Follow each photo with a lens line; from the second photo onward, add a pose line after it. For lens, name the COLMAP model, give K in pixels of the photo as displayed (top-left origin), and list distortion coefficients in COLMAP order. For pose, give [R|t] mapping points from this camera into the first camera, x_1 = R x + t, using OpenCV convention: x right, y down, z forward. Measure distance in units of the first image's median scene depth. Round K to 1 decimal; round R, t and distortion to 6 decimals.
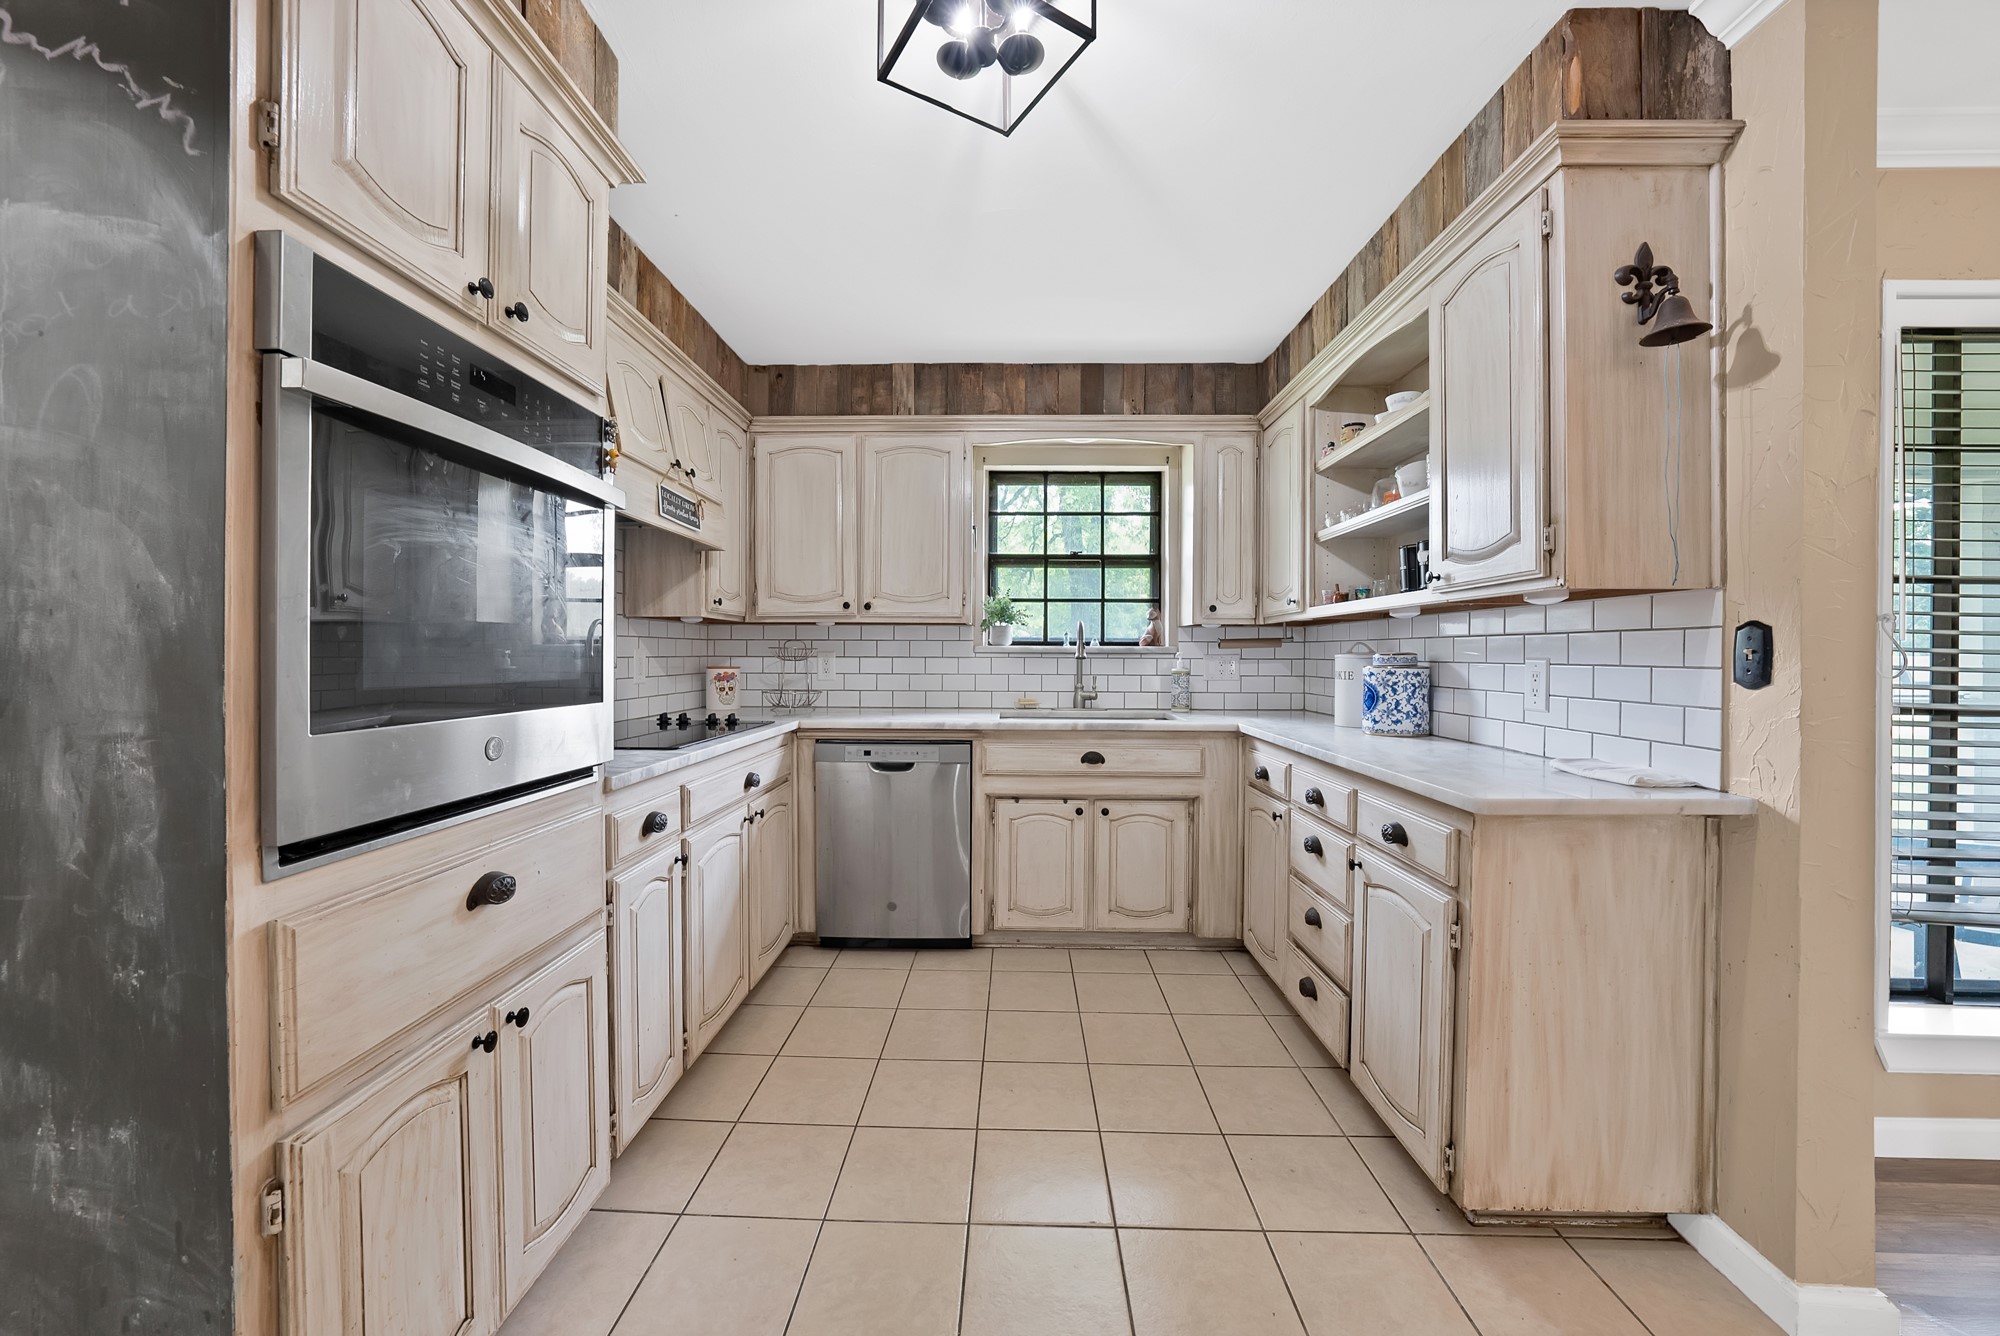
lens RADIAL K [[723.7, 0, 1011.1], [0, 723.7, 659.2], [0, 0, 1]] dist [-0.028957, 0.005791]
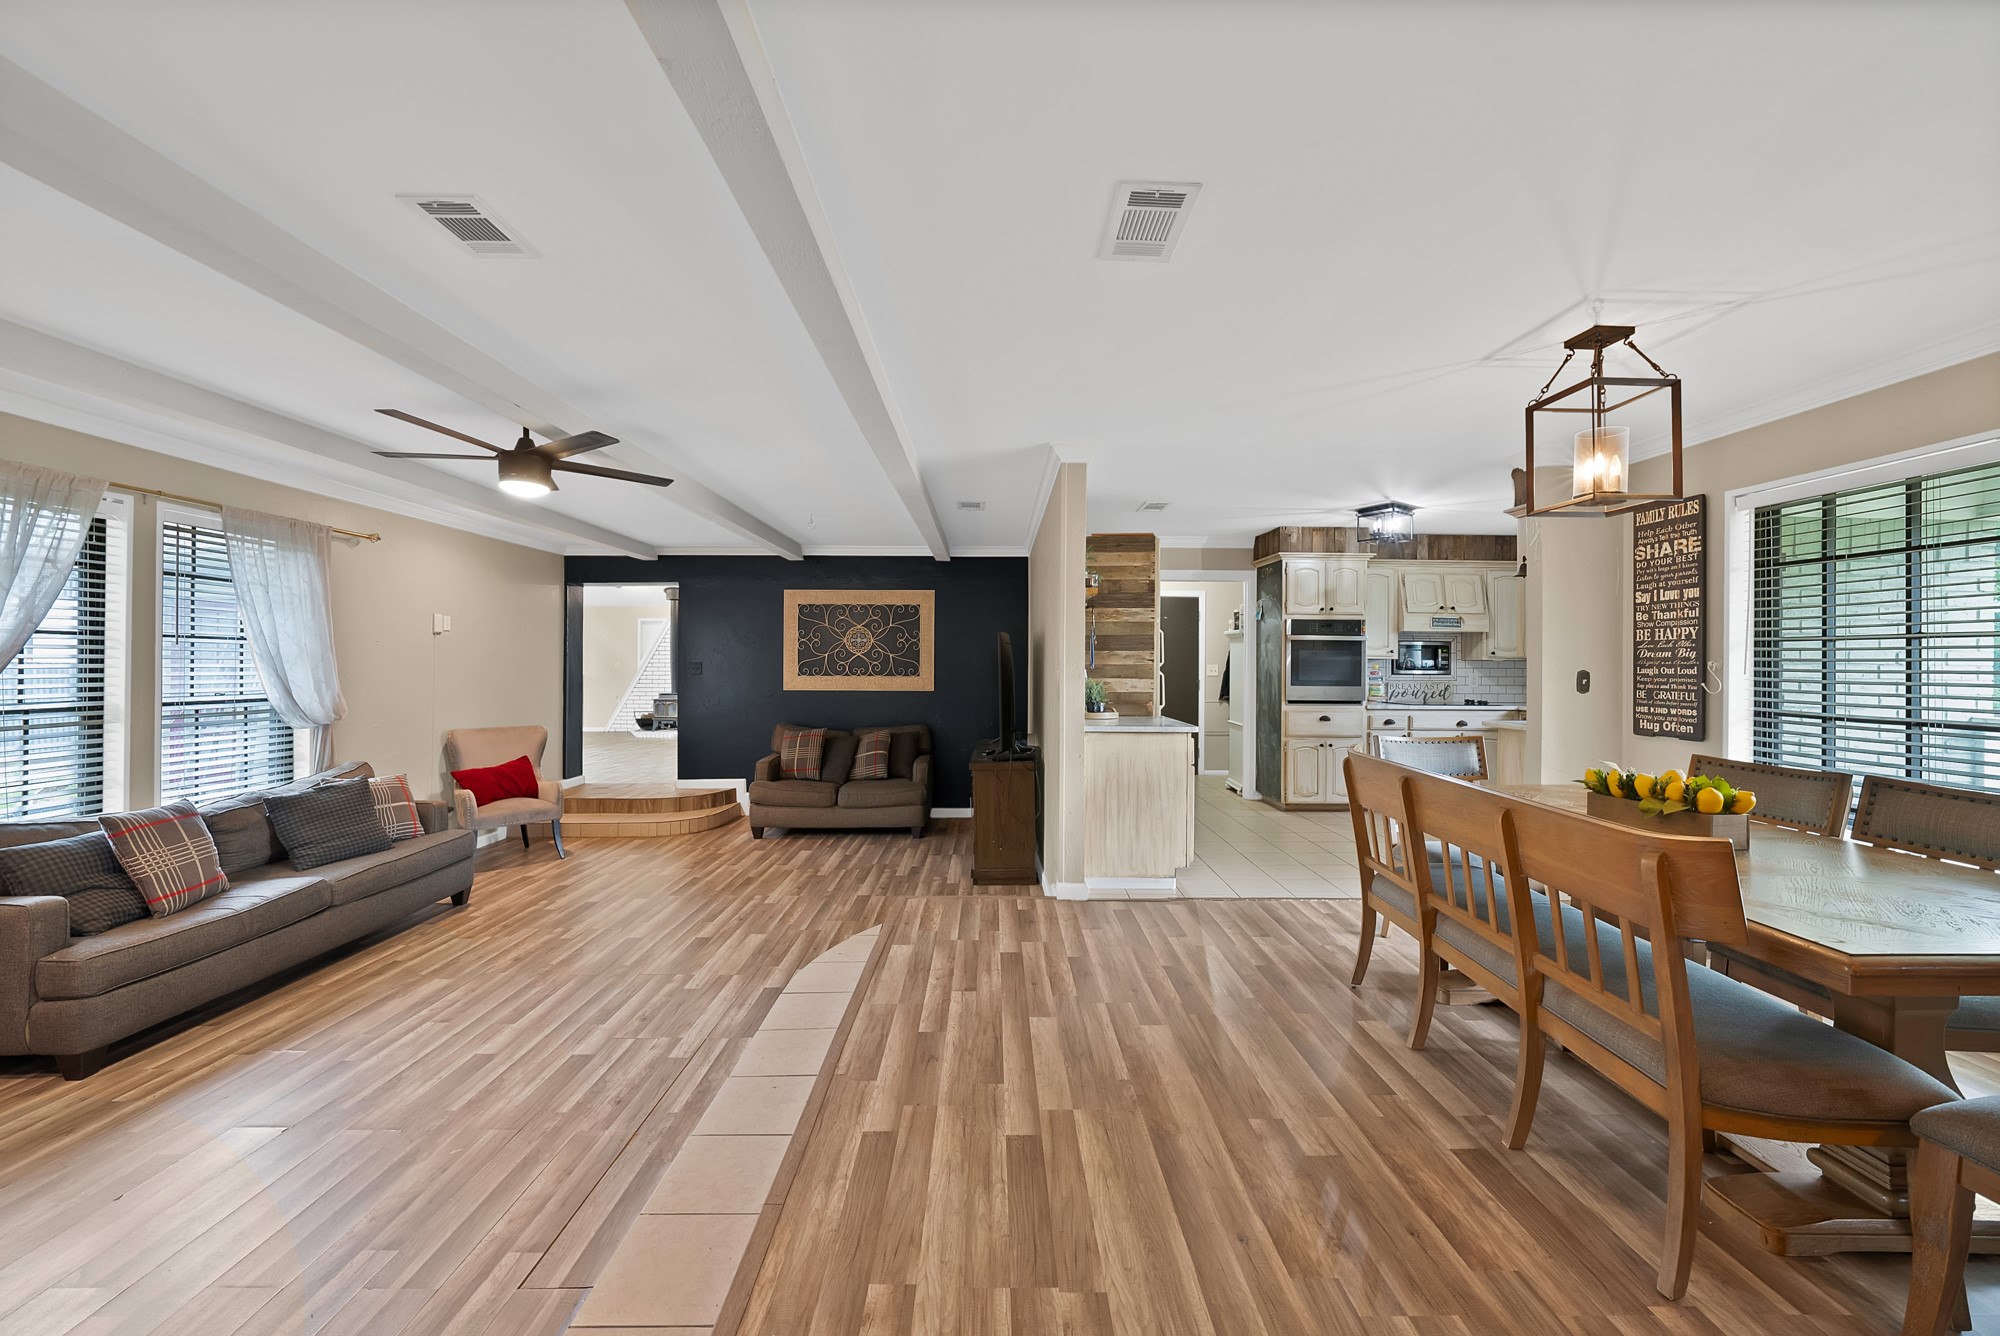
lens RADIAL K [[769.4, 0, 993.5], [0, 769.4, 661.4], [0, 0, 1]] dist [-0.023216, 0.005561]
pose [[0.028595, -0.008135, -0.999558, 2.352558], [-0.012266, 0.999889, -0.008489, -0.014874], [0.999516, 0.012503, 0.028492, -0.792975]]
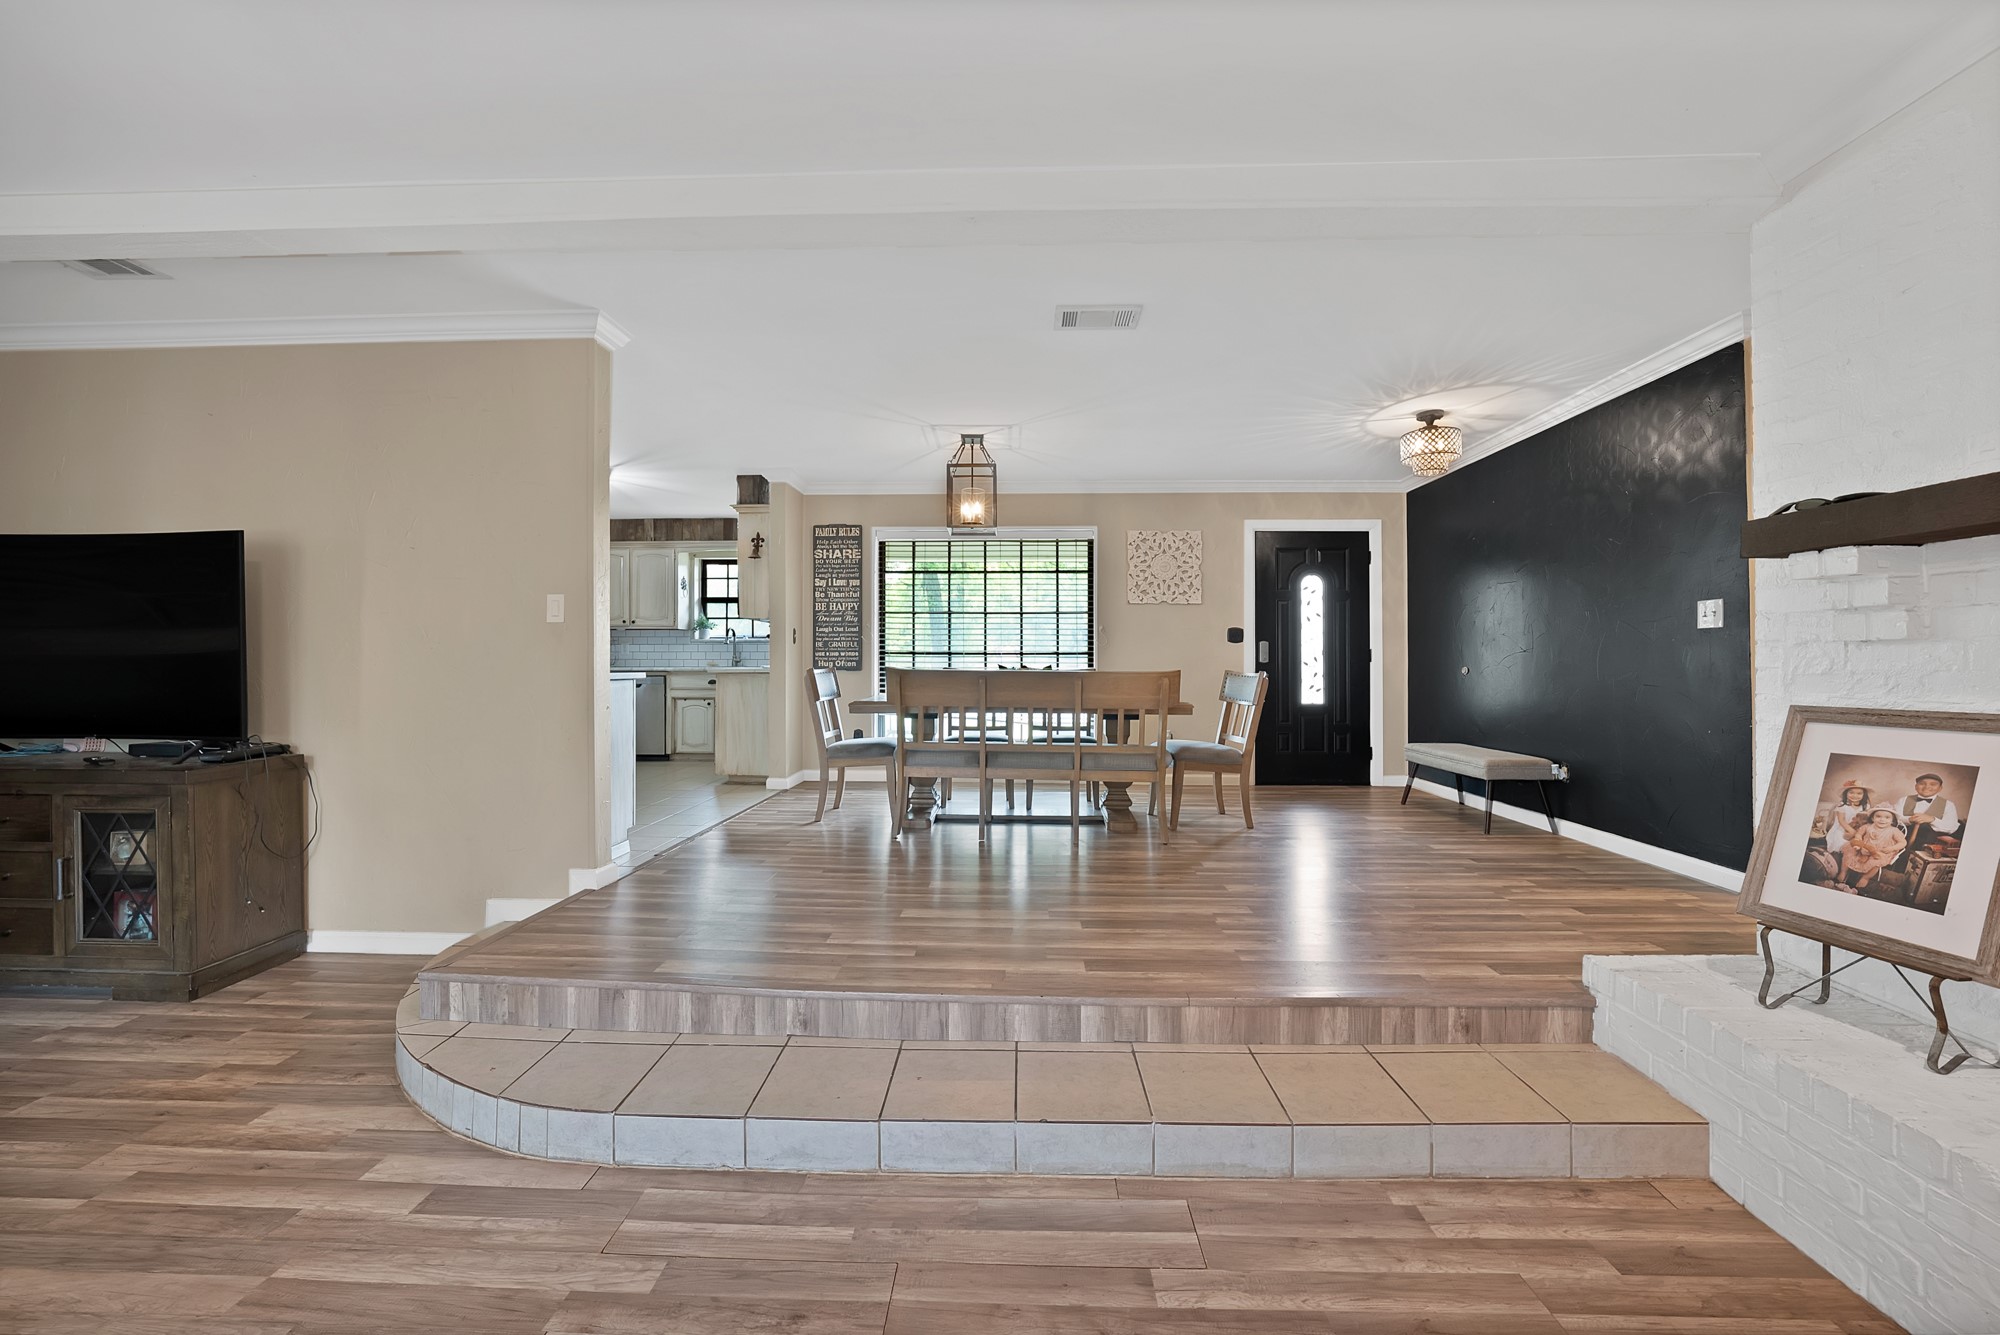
lens RADIAL K [[769.4, 0, 987.0], [0, 769.4, 654.6], [0, 0, 1]] dist [-0.023216, 0.005561]
pose [[0.999736, -0.004831, -0.022459, 1.349847], [0.004385, 0.999793, -0.019849, 0.116664], [0.022551, 0.019745, 0.999551, -1.951534]]
